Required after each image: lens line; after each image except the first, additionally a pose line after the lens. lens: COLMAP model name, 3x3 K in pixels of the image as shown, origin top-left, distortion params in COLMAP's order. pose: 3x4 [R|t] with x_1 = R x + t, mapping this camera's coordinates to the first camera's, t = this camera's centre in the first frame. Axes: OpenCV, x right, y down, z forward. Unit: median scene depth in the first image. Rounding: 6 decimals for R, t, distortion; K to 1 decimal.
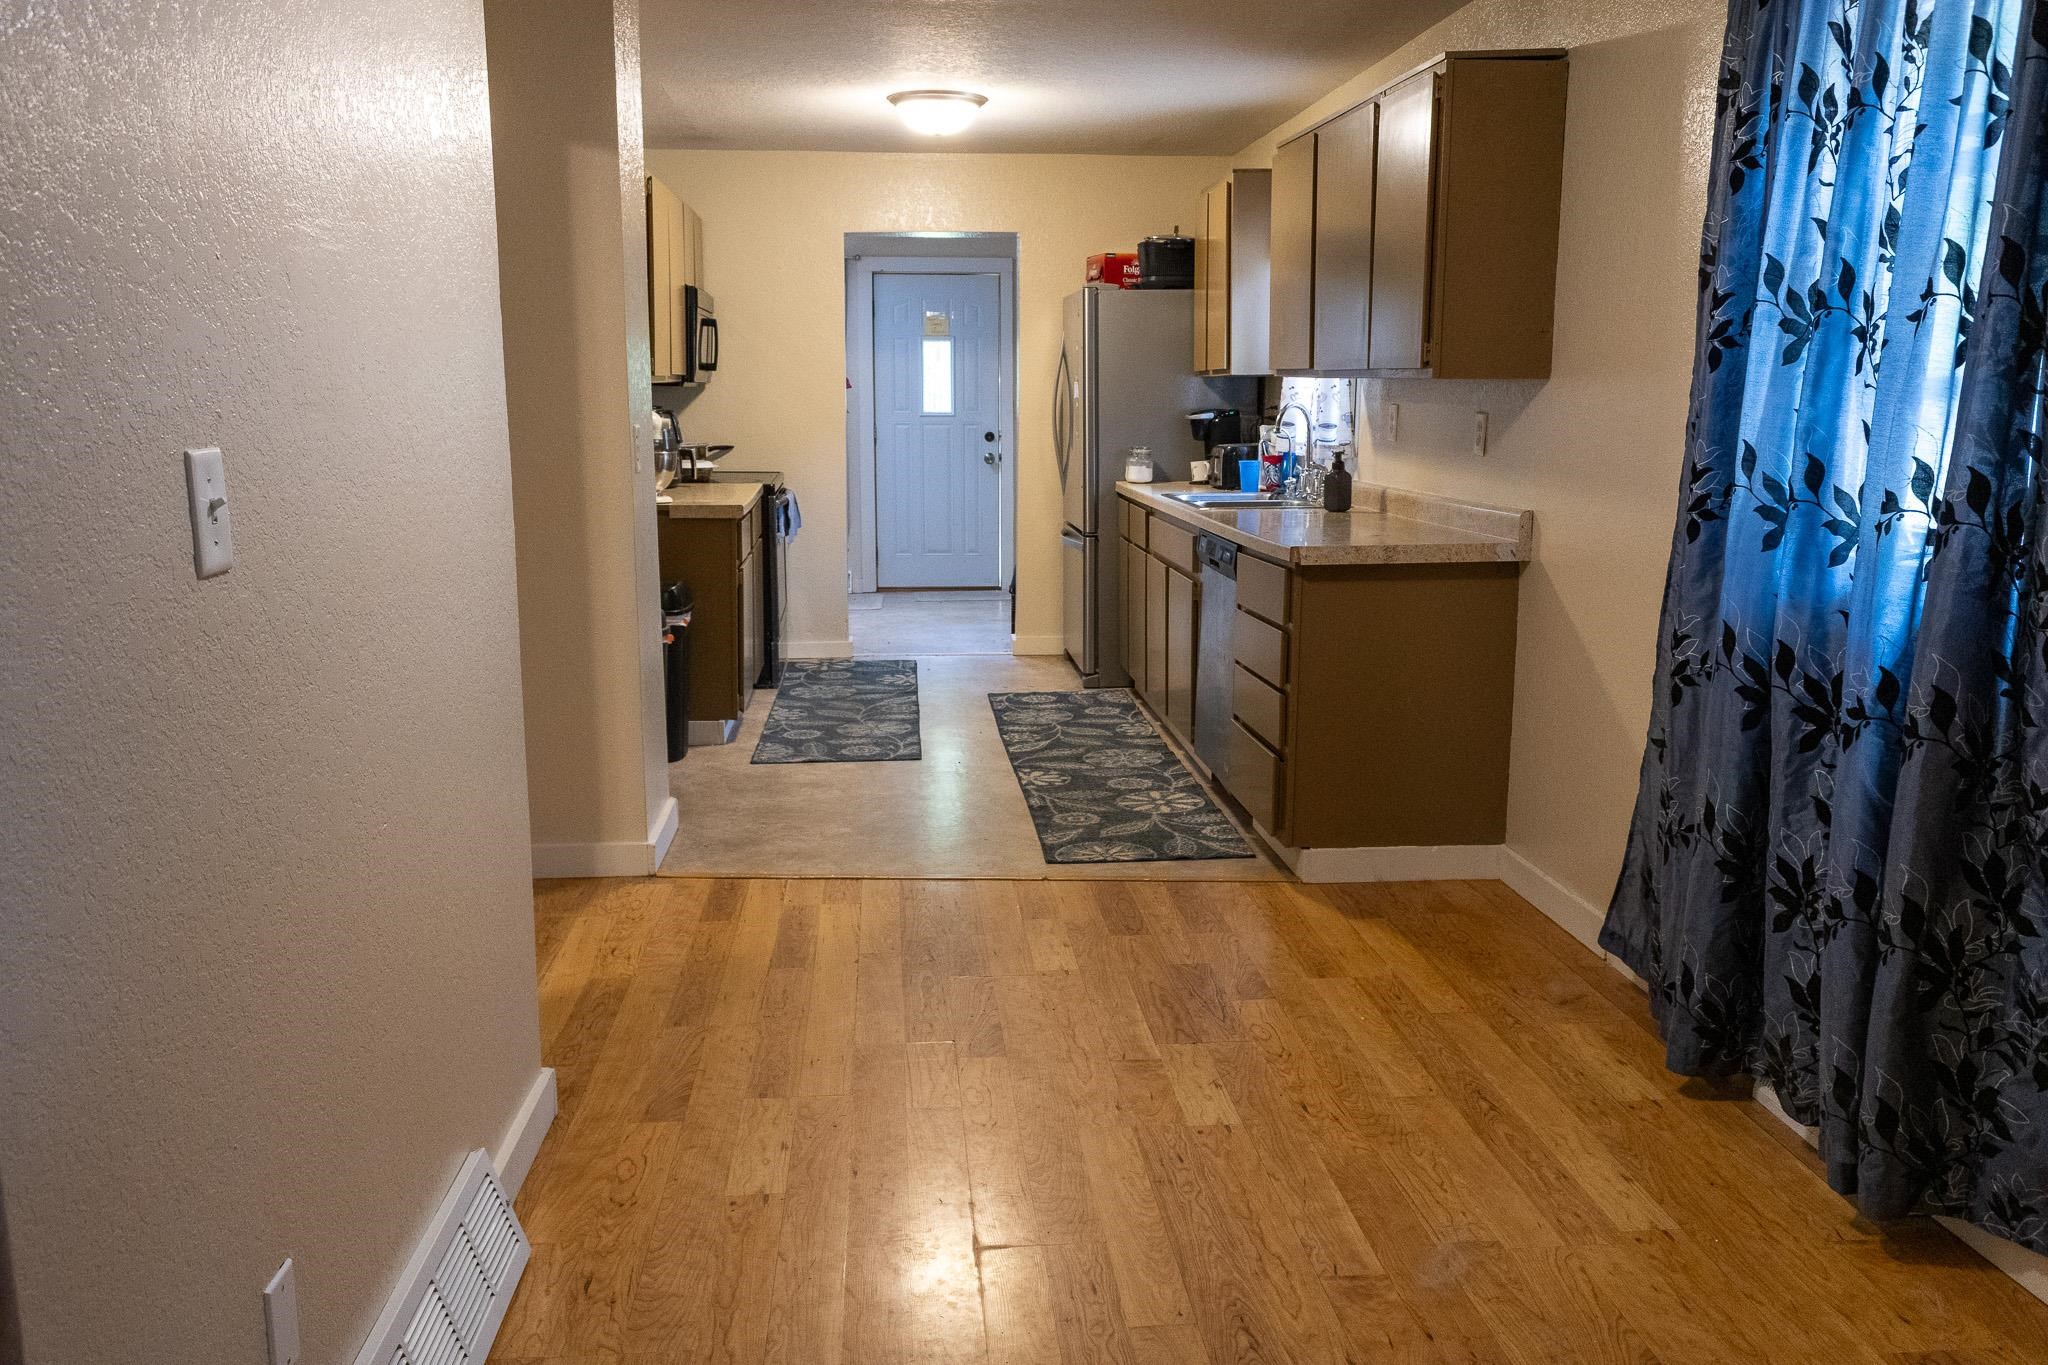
lens RADIAL K [[1762.6, 0, 1024.0], [0, 1762.6, 682.5], [0, 0, 1]] dist [0.052418, -0.000085]
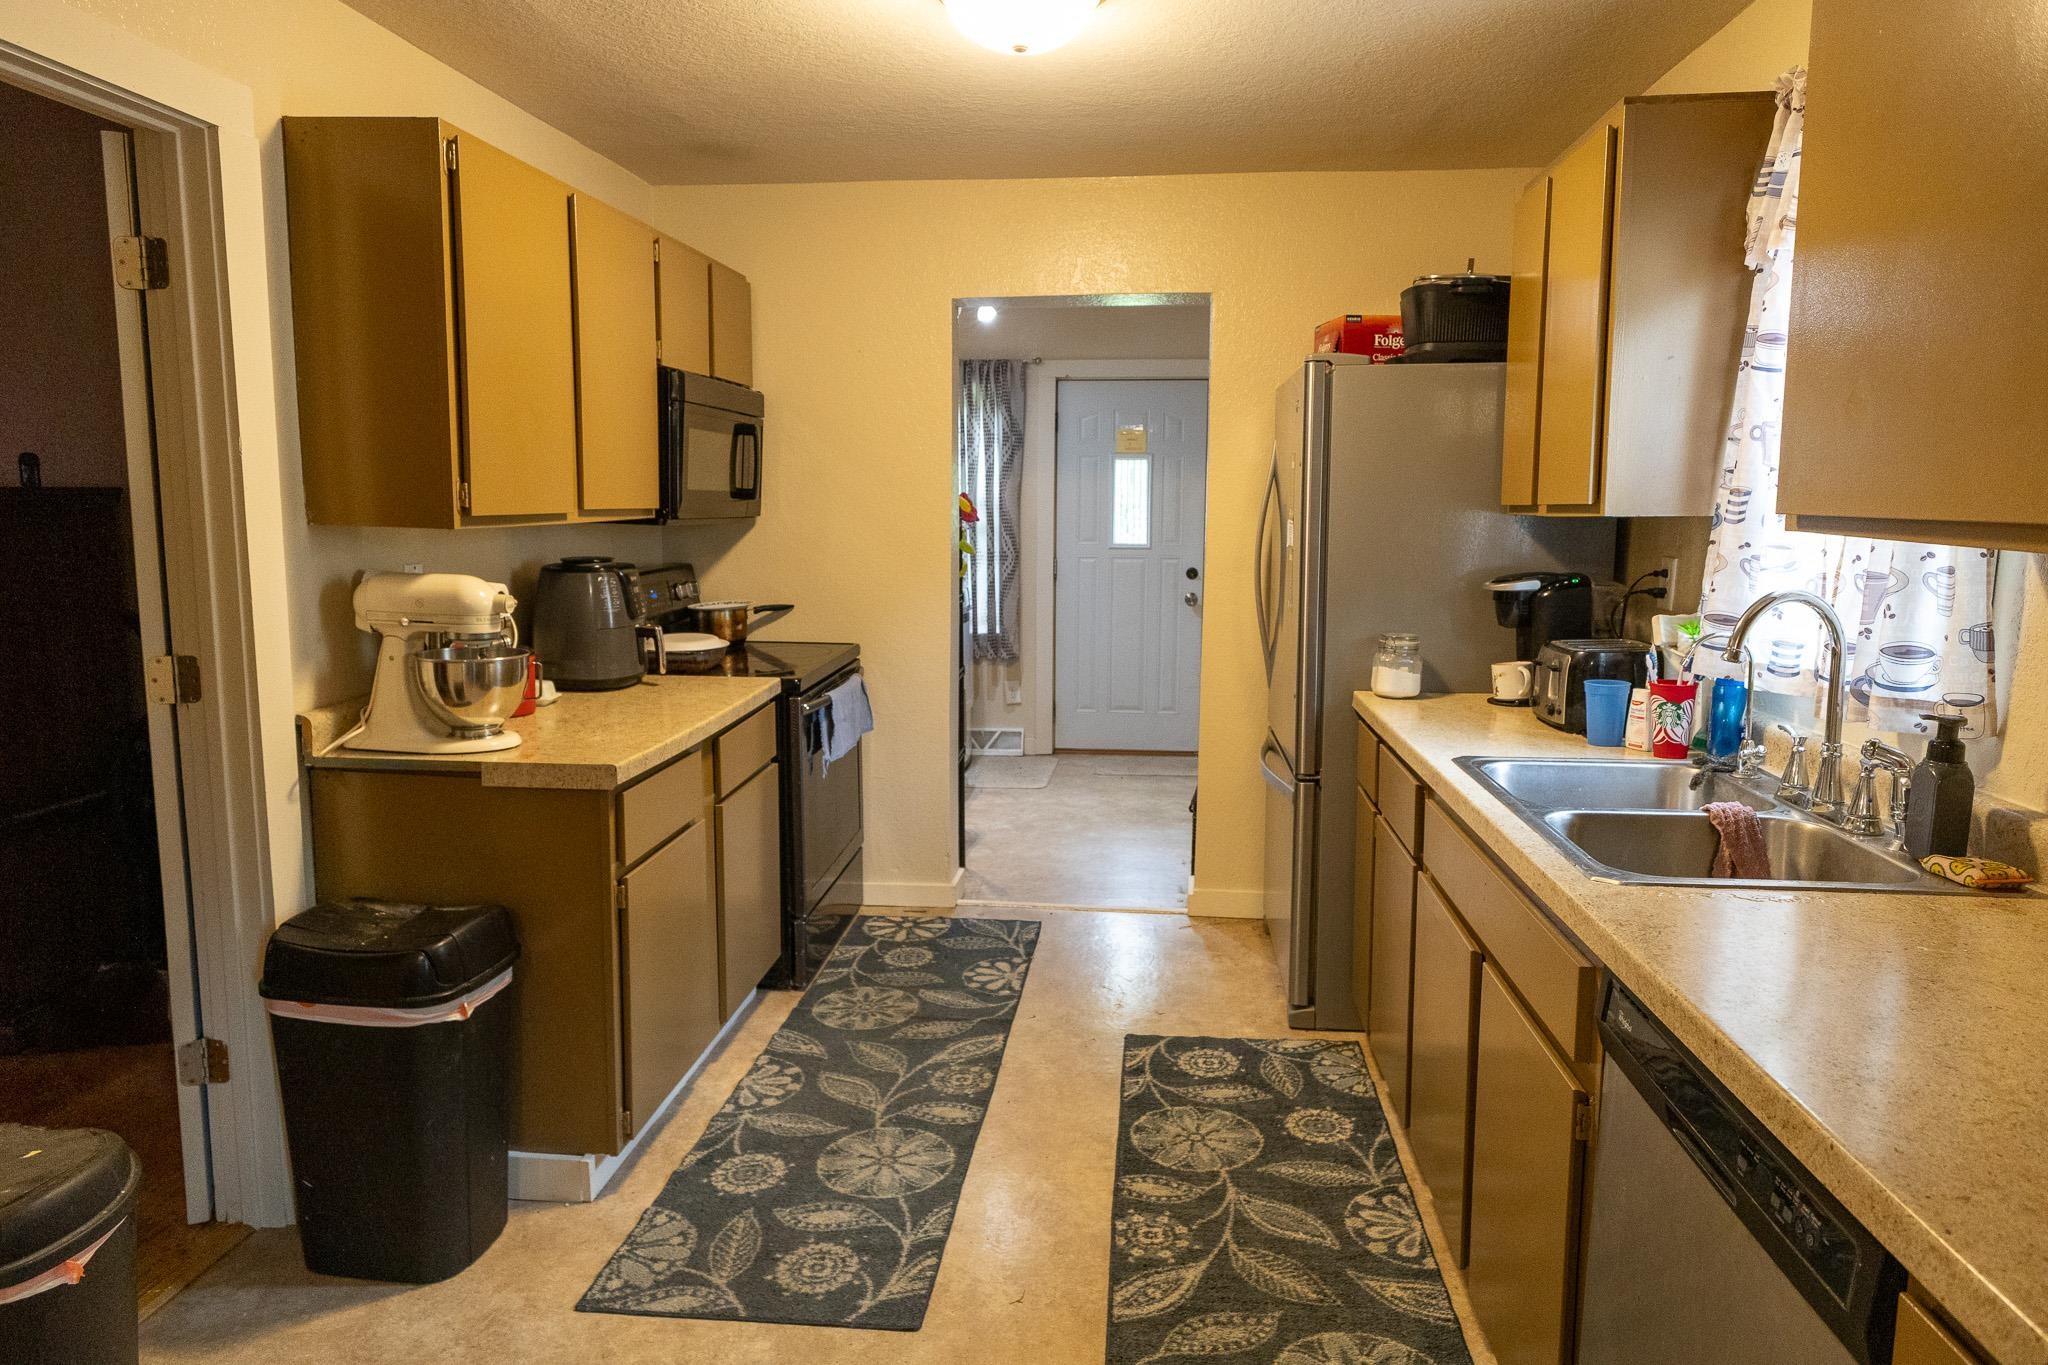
lens RADIAL K [[1297.0, 0, 1024.0], [0, 1297.0, 682.5], [0, 0, 1]] dist [0.001949, -0.000755]
pose [[0.982814, 0.029565, -0.182215, 0.023943], [-0.034187, 0.999167, -0.022277, -0.108923], [0.181405, 0.028124, 0.983006, 0.586607]]
